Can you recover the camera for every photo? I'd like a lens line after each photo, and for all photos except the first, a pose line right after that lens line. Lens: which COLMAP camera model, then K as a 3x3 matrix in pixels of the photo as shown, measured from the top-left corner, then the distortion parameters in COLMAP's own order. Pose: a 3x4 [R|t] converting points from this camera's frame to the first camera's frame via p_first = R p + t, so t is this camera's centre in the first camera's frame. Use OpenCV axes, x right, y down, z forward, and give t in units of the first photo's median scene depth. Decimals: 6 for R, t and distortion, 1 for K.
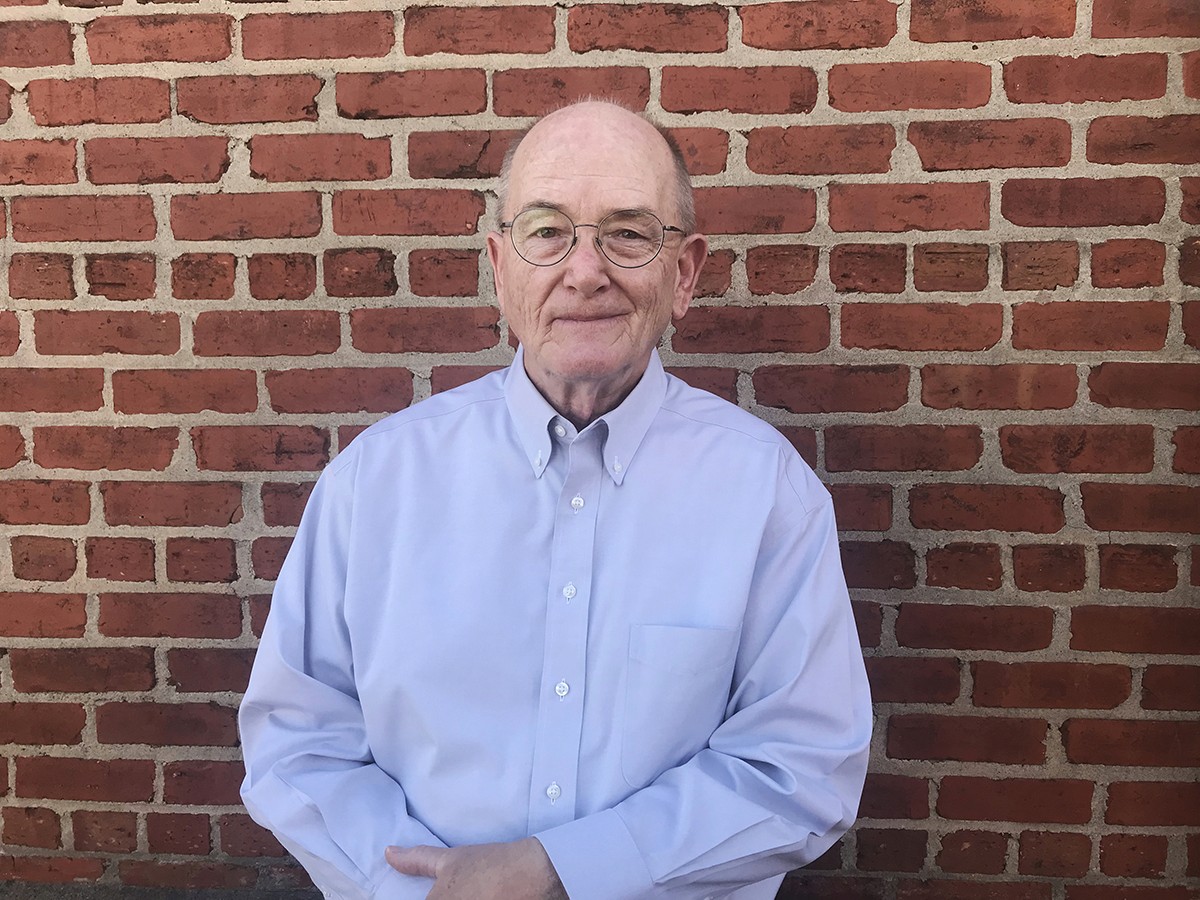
lens RADIAL K [[986.2, 0, 648.5], [0, 986.2, 450.9], [0, 0, 1]] dist [0.015645, 0.004006]
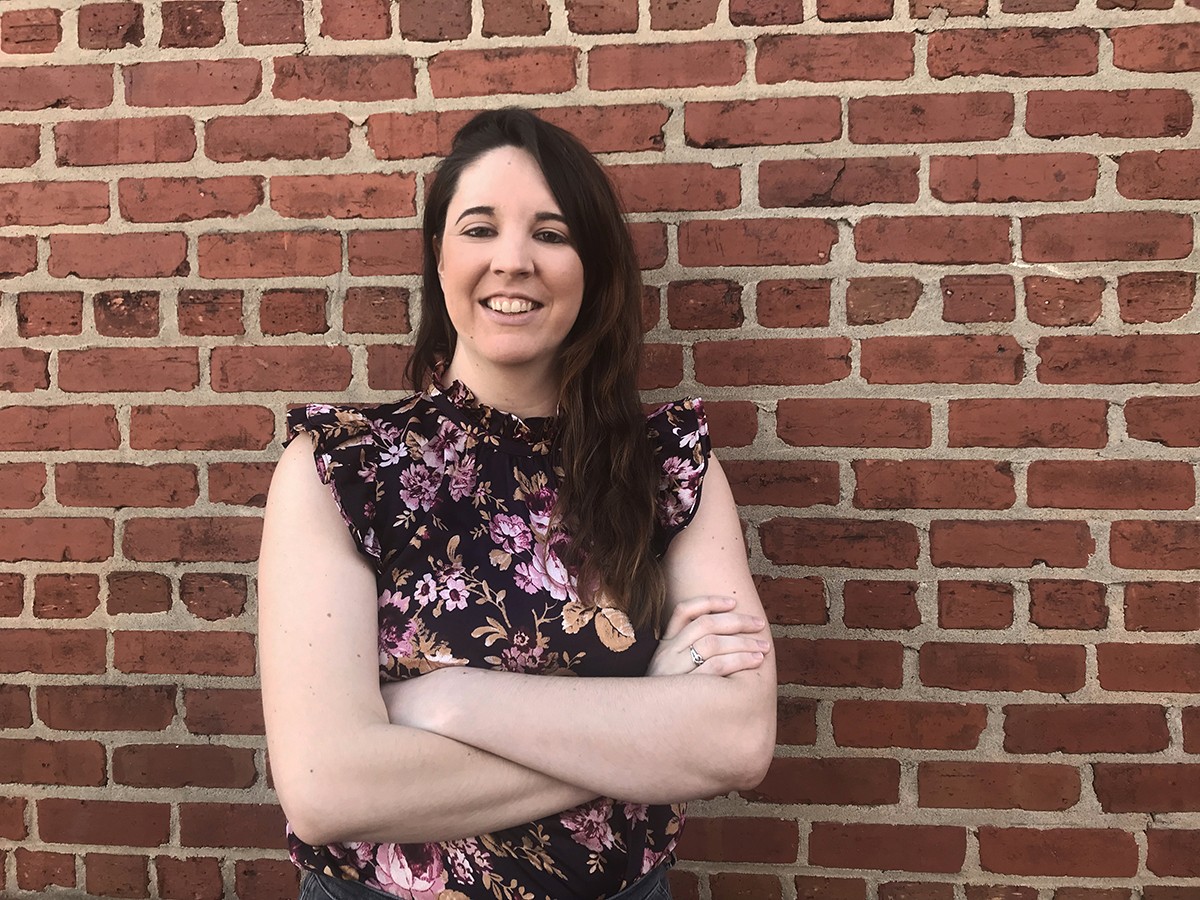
lens RADIAL K [[986.2, 0, 541.4], [0, 986.2, 447.5], [0, 0, 1]] dist [0.015645, 0.004006]
pose [[0.999905, -0.003267, -0.013406, -0.444258], [0.002725, 0.999185, -0.040271, -0.000117], [0.013527, 0.040231, 0.999099, 0.030530]]
